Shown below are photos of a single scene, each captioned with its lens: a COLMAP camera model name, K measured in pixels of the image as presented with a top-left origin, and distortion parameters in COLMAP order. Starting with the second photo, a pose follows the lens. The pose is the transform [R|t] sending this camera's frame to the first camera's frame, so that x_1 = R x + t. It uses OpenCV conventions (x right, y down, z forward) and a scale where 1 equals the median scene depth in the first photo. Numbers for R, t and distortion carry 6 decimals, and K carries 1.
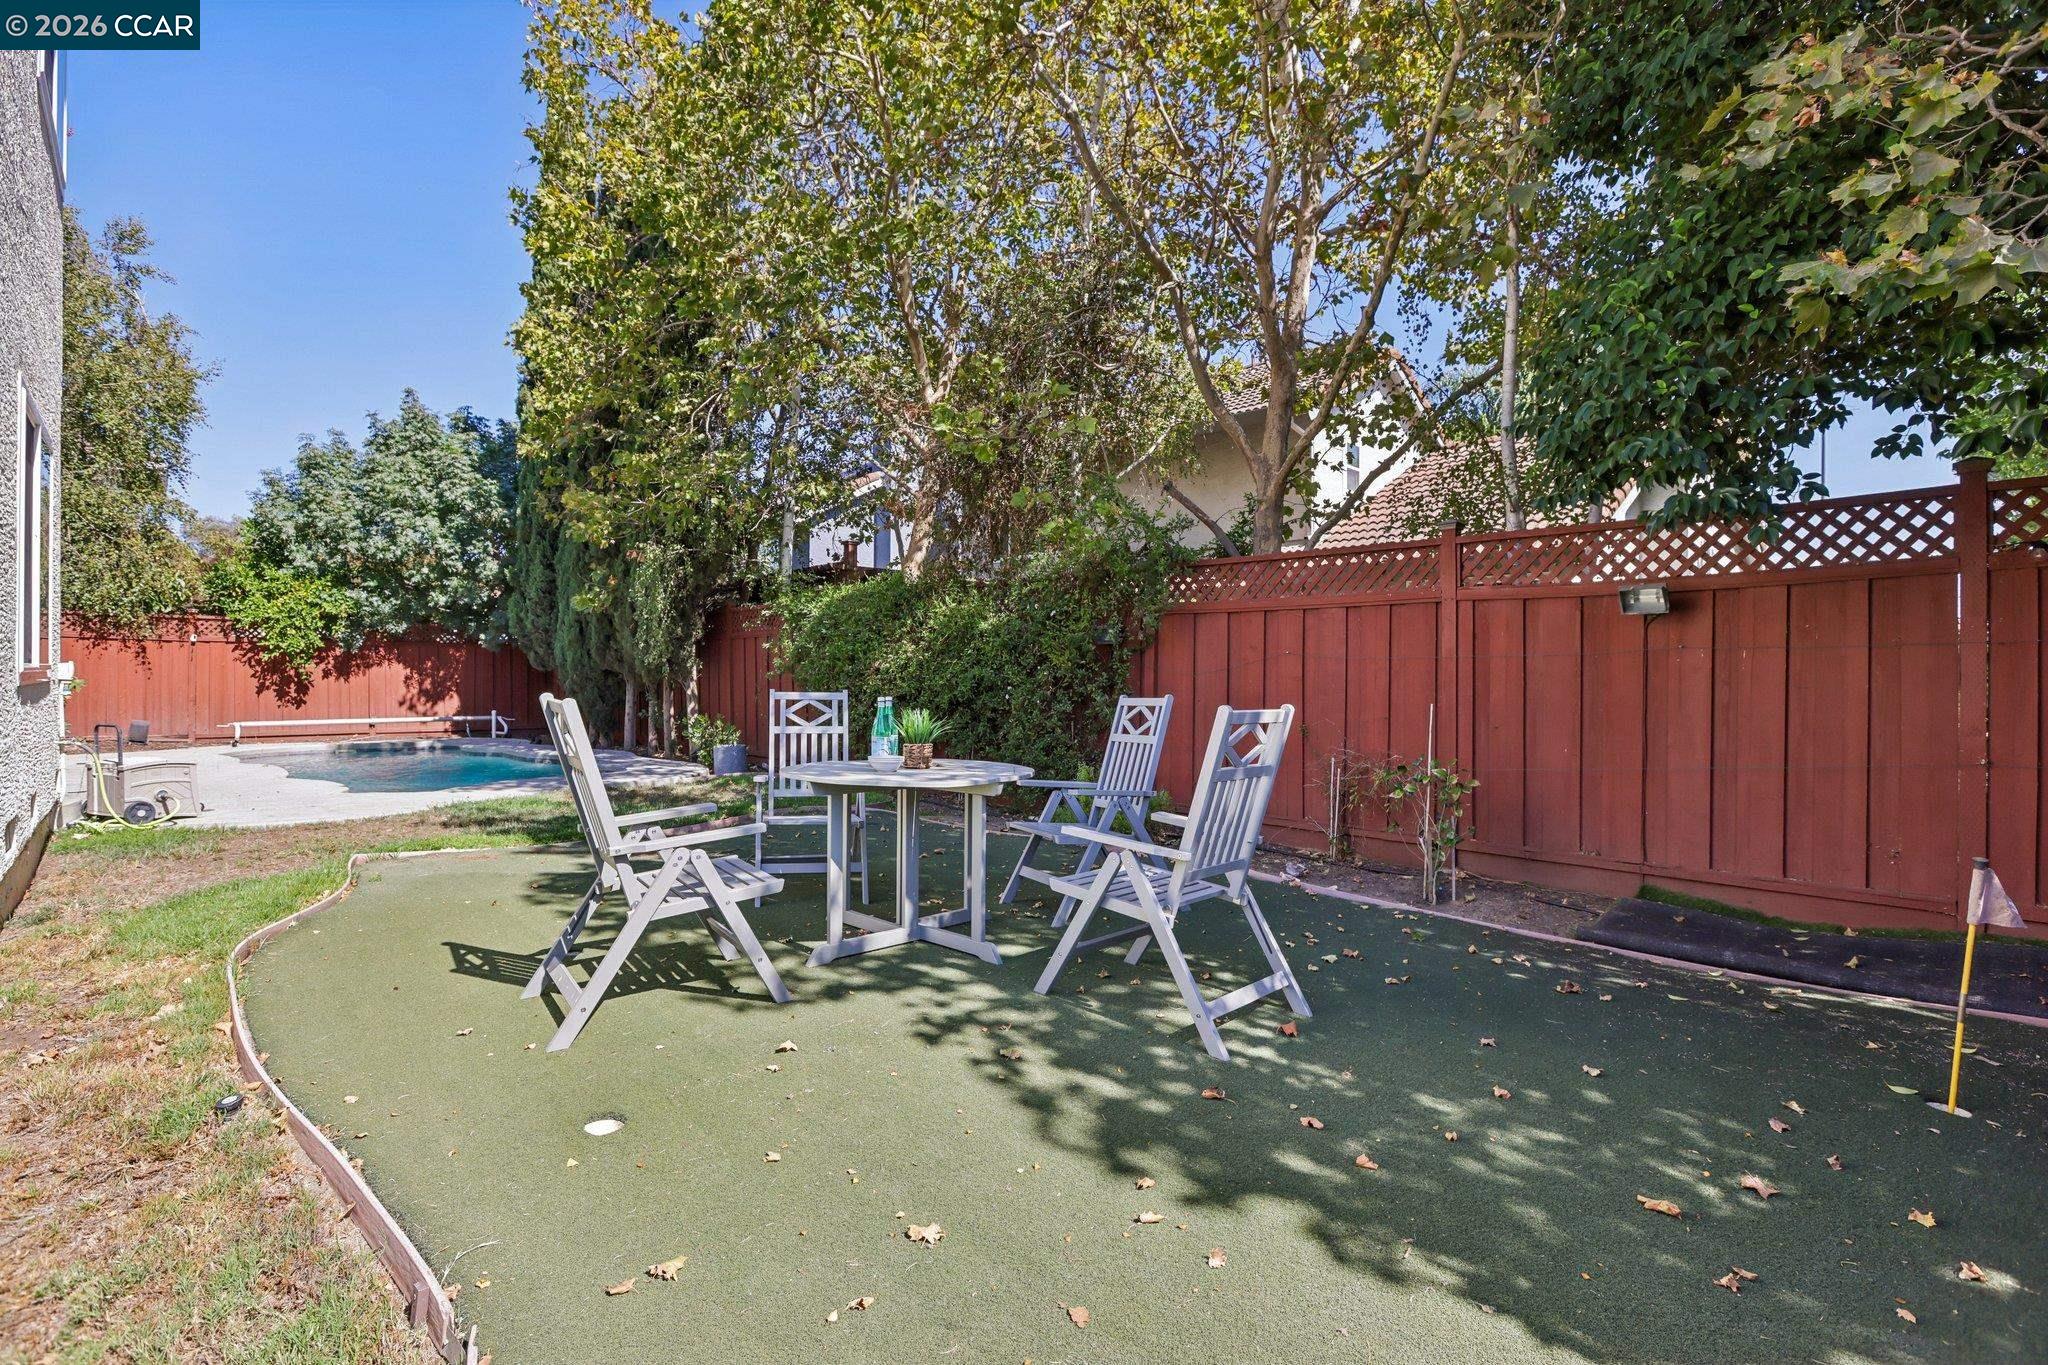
lens RADIAL K [[943.0, 0, 1024.0], [0, 943.0, 682.5], [0, 0, 1]] dist [-0.050068, 0.021326]
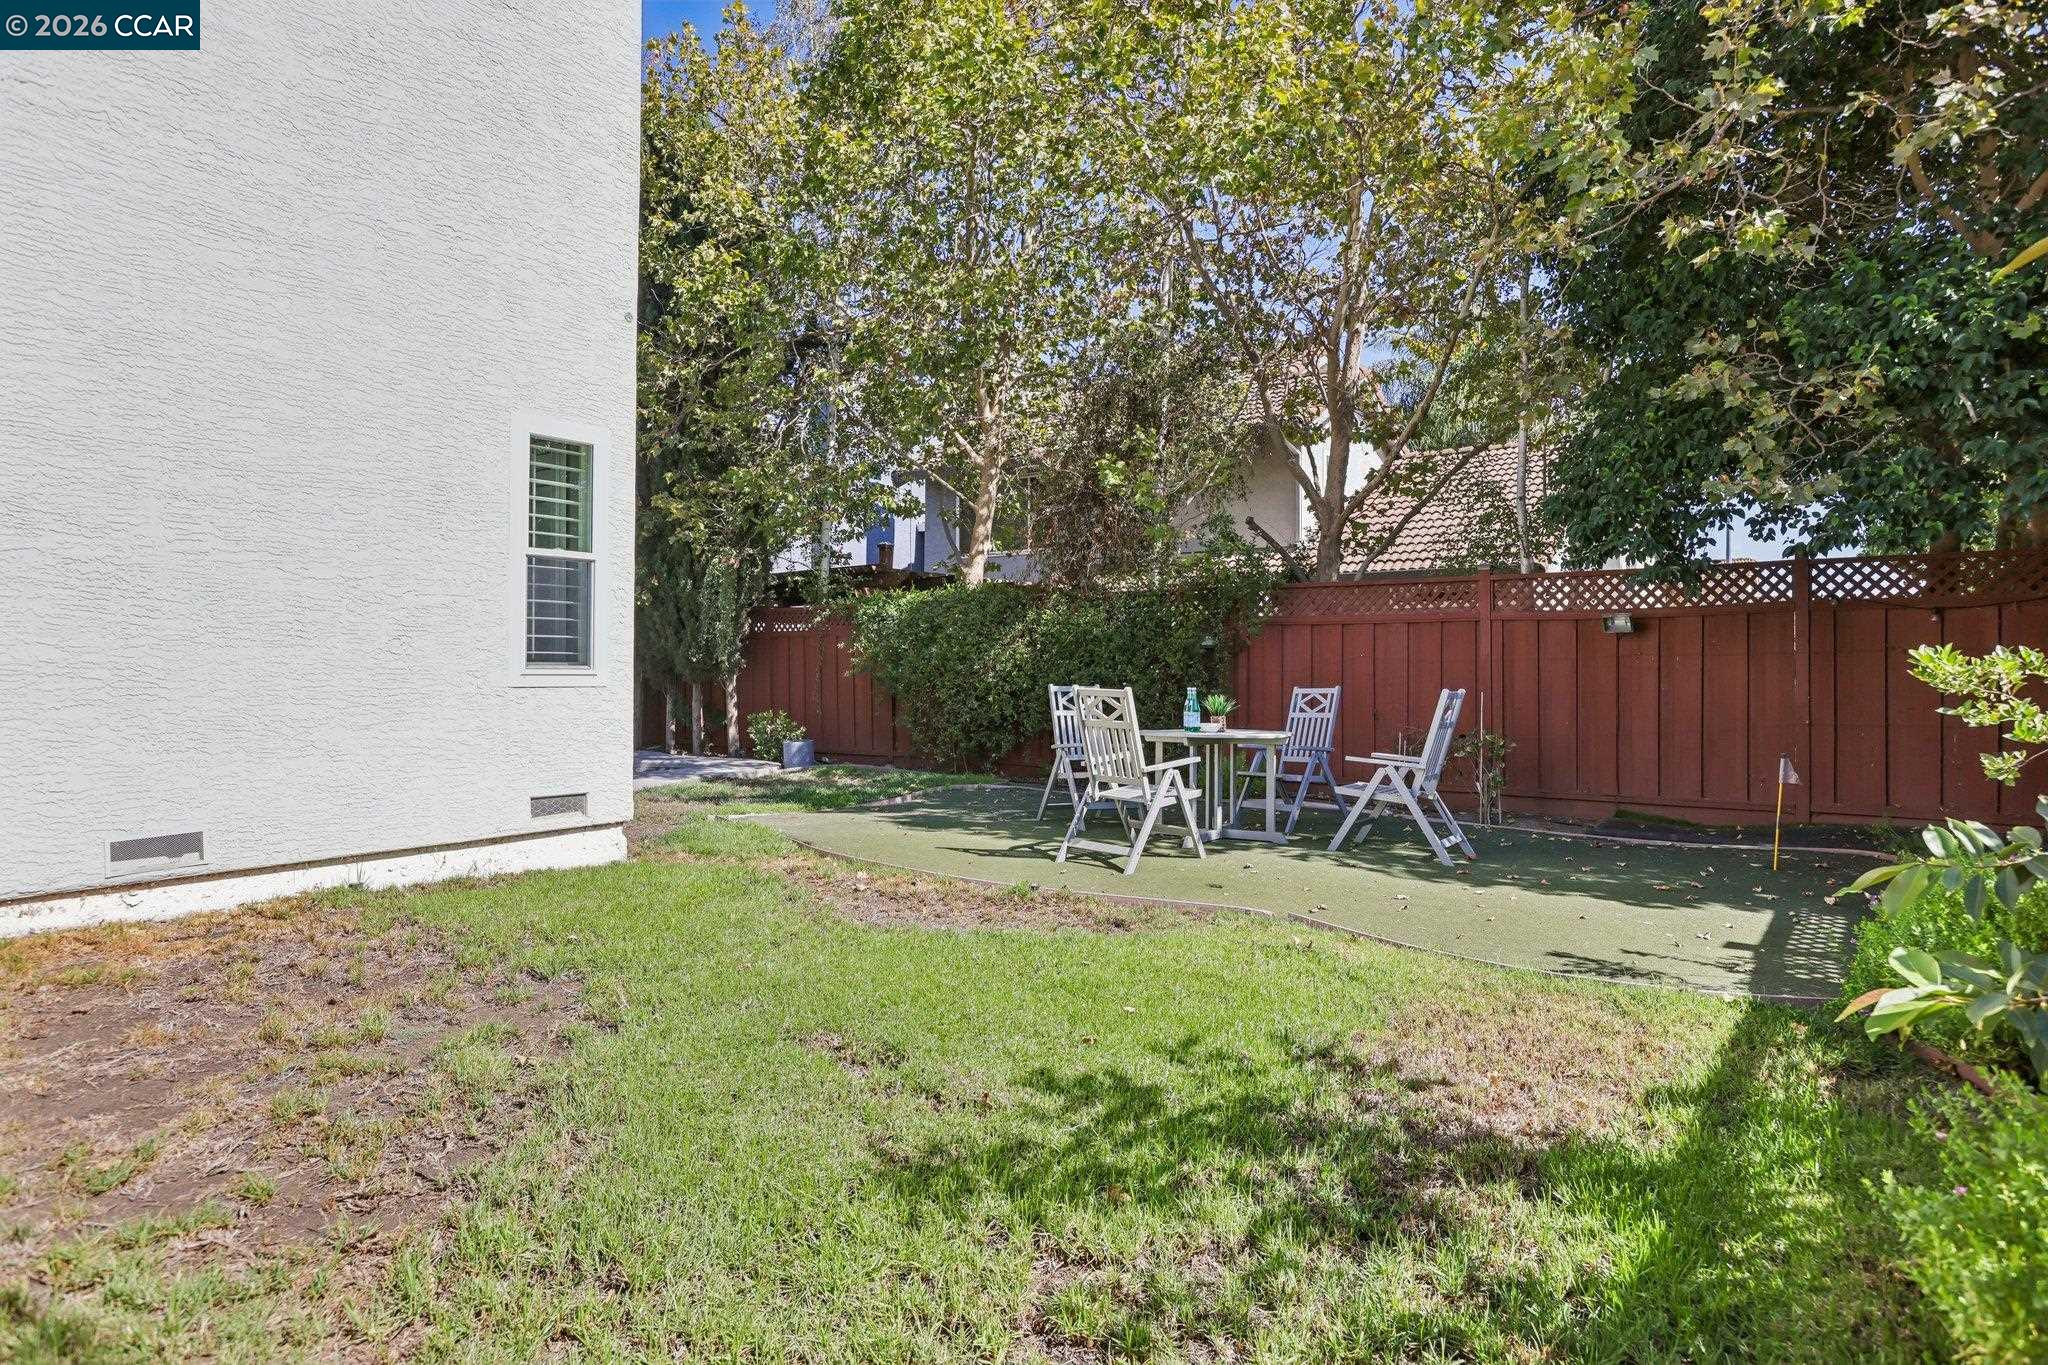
lens RADIAL K [[1185.8, 0, 1024.3], [0, 1185.8, 670.2], [0, 0, 1]] dist [0.000728, 0.015922]
pose [[0.984191, -0.004098, 0.177065, -0.629102], [0.005533, 0.999956, -0.007614, -0.001030], [-0.177026, 0.008473, 0.984170, -0.743640]]
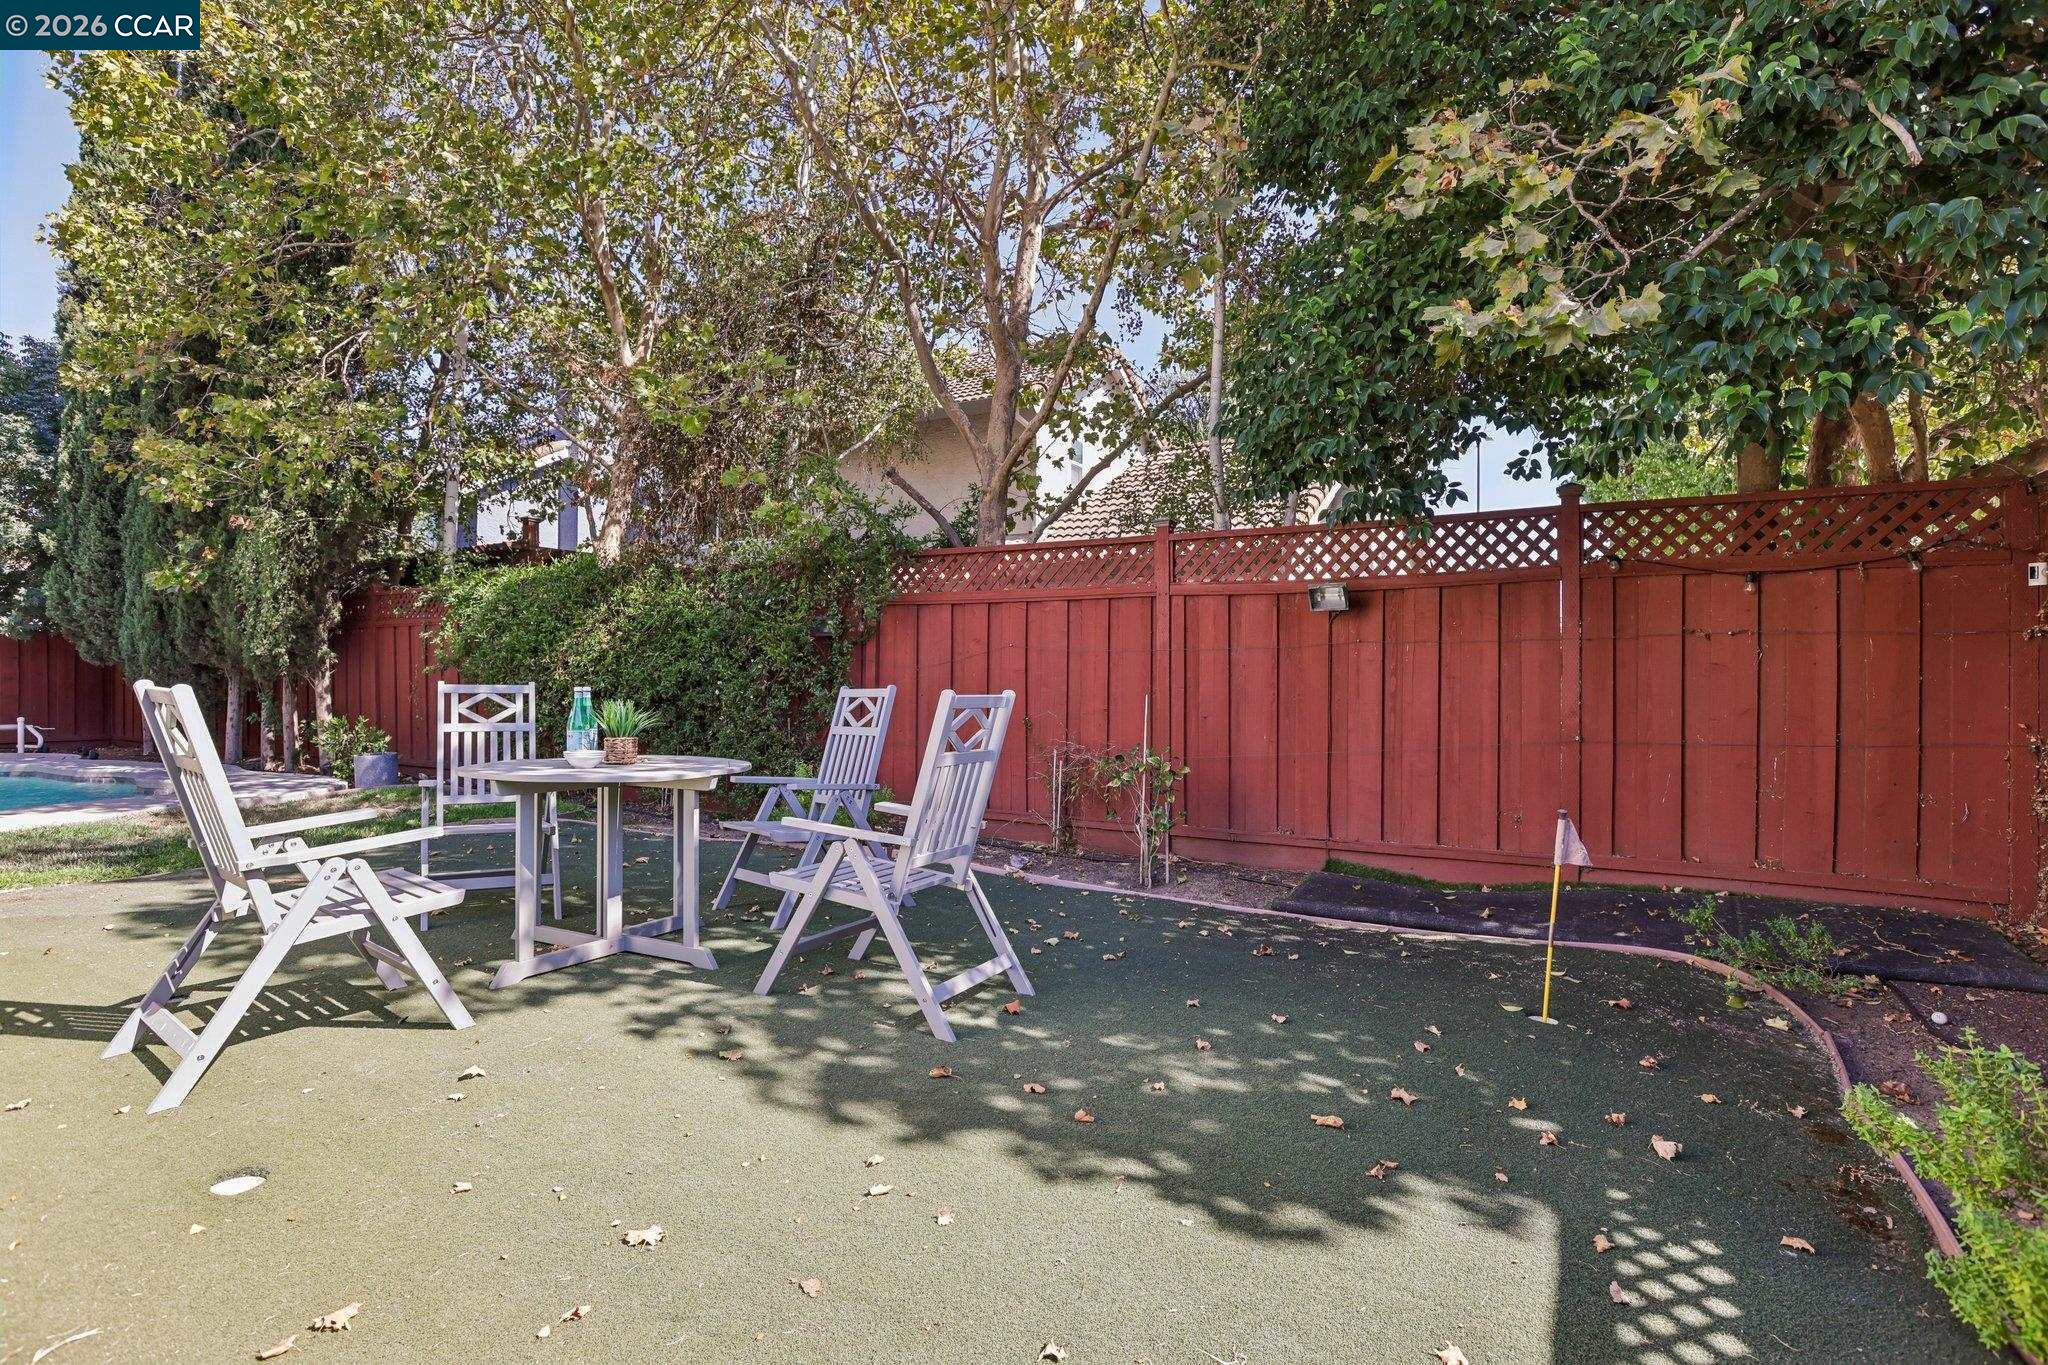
lens RADIAL K [[1005.1, 0, 1024.0], [0, 1005.1, 682.5], [0, 0, 1]] dist [-0.054319, 0.028974]
pose [[0.959791, -0.002544, 0.280702, -0.005725], [0.002470, 0.999997, 0.000616, 0.008871], [-0.280703, 0.000102, 0.959795, -0.029966]]
